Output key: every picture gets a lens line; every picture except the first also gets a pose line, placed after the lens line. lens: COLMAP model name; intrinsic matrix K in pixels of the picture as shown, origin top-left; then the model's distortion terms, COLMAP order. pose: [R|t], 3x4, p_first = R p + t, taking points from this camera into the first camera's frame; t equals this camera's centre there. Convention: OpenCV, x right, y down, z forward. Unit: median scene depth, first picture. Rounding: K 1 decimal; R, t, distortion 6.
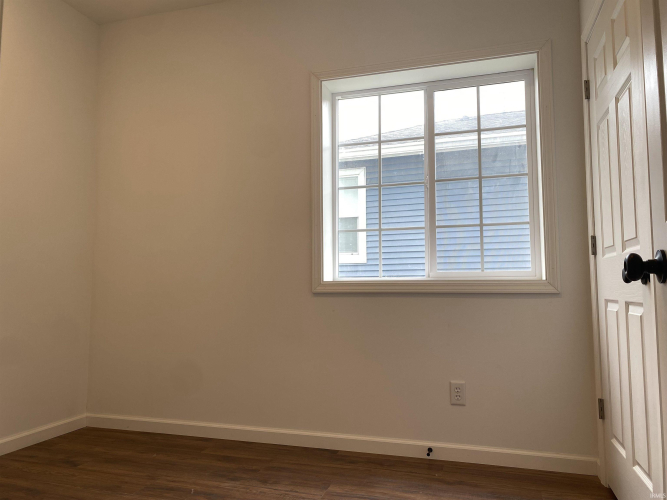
lens RADIAL K [[465.0, 0, 333.5], [0, 465.0, 250.0], [0, 0, 1]] dist [-0.004738, -0.000549]
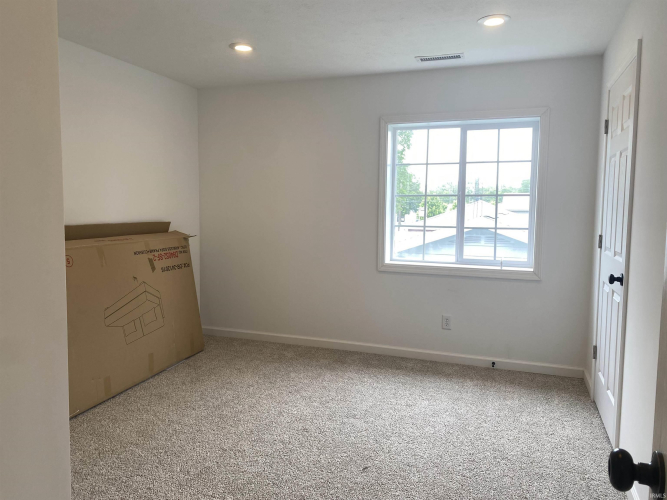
lens RADIAL K [[465.0, 0, 333.5], [0, 465.0, 250.0], [0, 0, 1]] dist [-0.004738, -0.000549]
pose [[0.991650, 0.030046, -0.125406, 0.001876], [-0.007676, 0.984506, 0.175185, -0.225918], [0.128727, -0.172759, 0.976516, -0.477921]]
